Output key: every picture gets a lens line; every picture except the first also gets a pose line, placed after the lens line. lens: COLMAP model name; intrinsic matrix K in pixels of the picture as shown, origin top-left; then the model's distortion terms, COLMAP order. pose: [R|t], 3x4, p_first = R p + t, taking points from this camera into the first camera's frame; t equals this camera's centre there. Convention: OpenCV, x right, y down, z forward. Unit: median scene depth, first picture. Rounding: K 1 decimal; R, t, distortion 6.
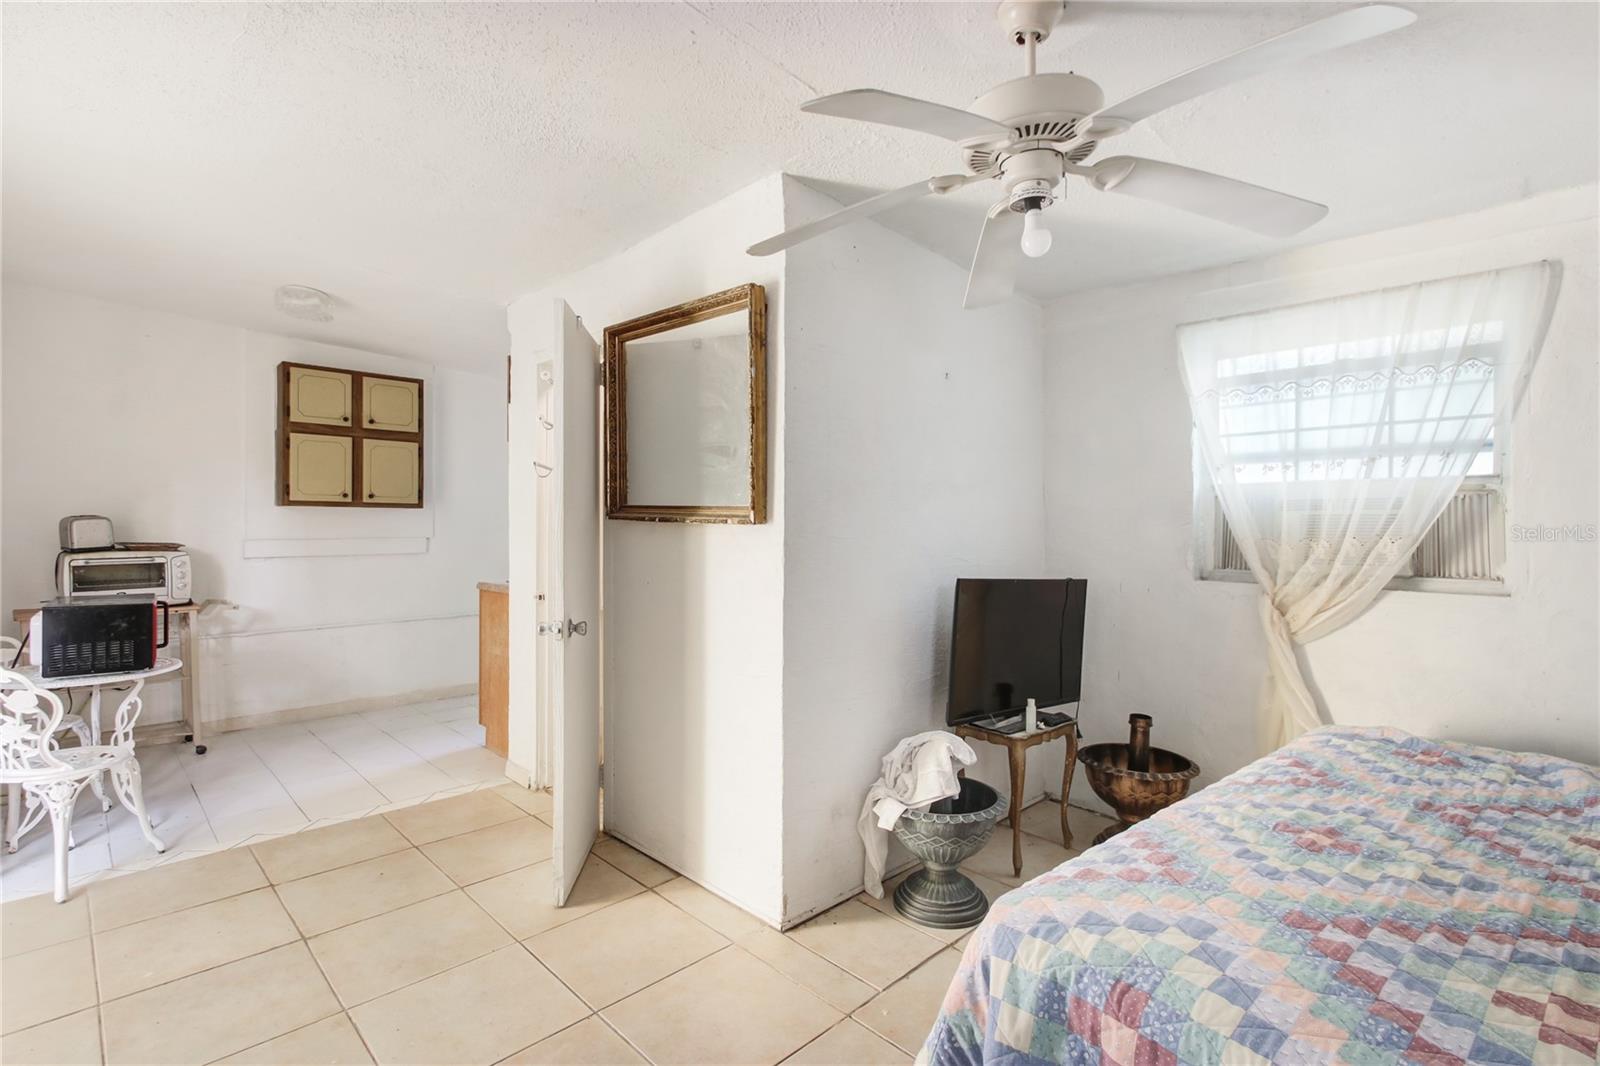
lens RADIAL K [[756.4, 0, 805.2], [0, 756.4, 532.9], [0, 0, 1]] dist [0.016028, -0.012631]
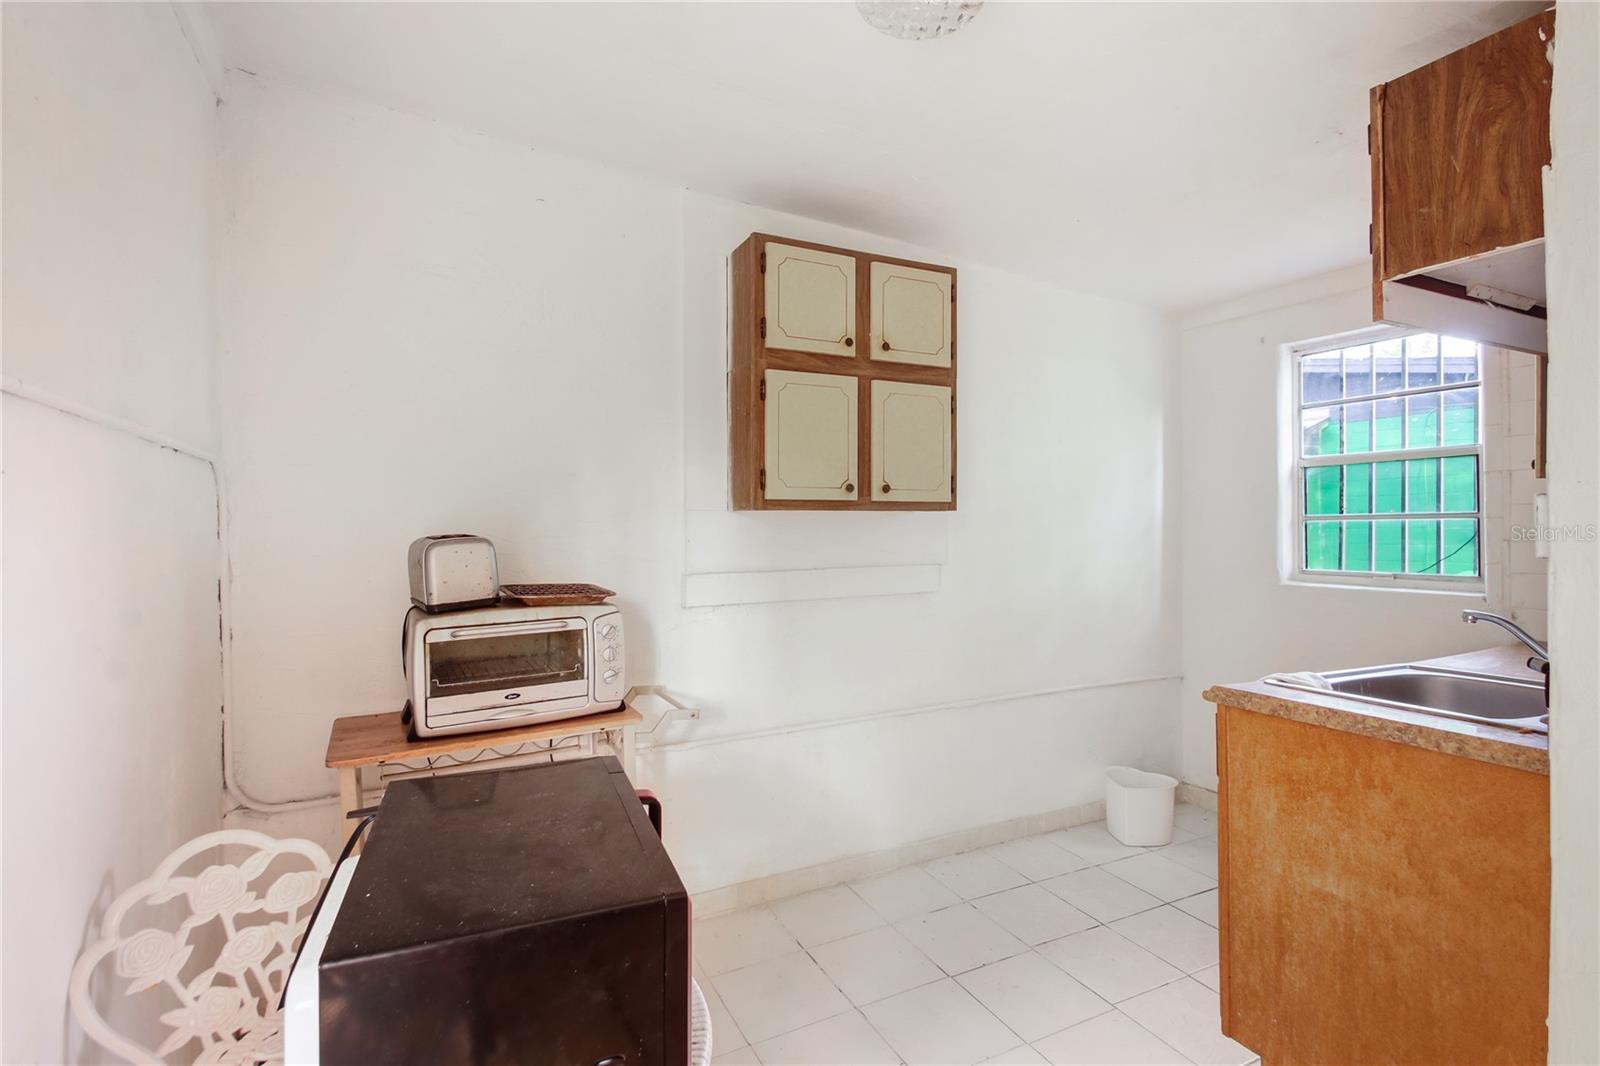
lens RADIAL K [[756.4, 0, 799.8], [0, 756.4, 527.3], [0, 0, 1]] dist [0.016028, -0.012631]
pose [[0.951319, -0.008317, -0.308096, -0.496628], [0.006600, 0.999956, -0.006616, -0.019819], [0.308137, 0.004261, 0.951332, 0.514215]]
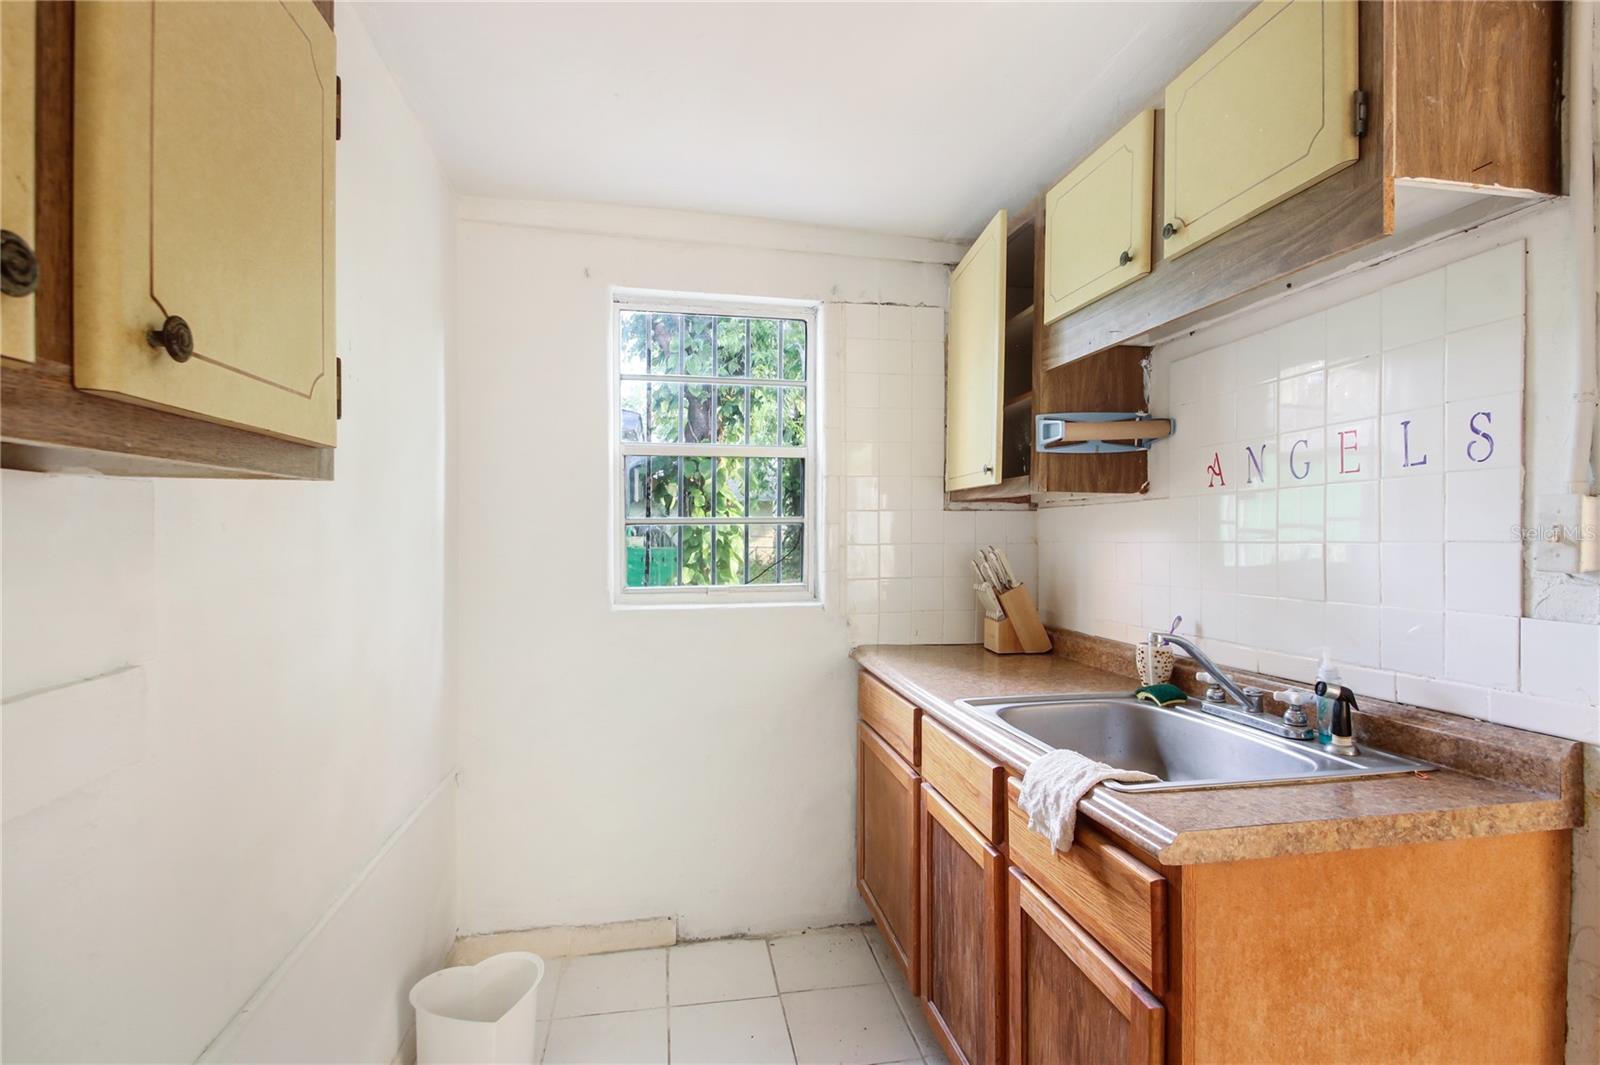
lens RADIAL K [[756.4, 0, 802.8], [0, 756.4, 537.4], [0, 0, 1]] dist [0.016028, -0.012631]
pose [[0.561618, -0.015397, 0.827253, -0.646787], [0.009391, 0.999881, 0.012235, -0.024171], [-0.827343, 0.000898, 0.561696, 0.927889]]
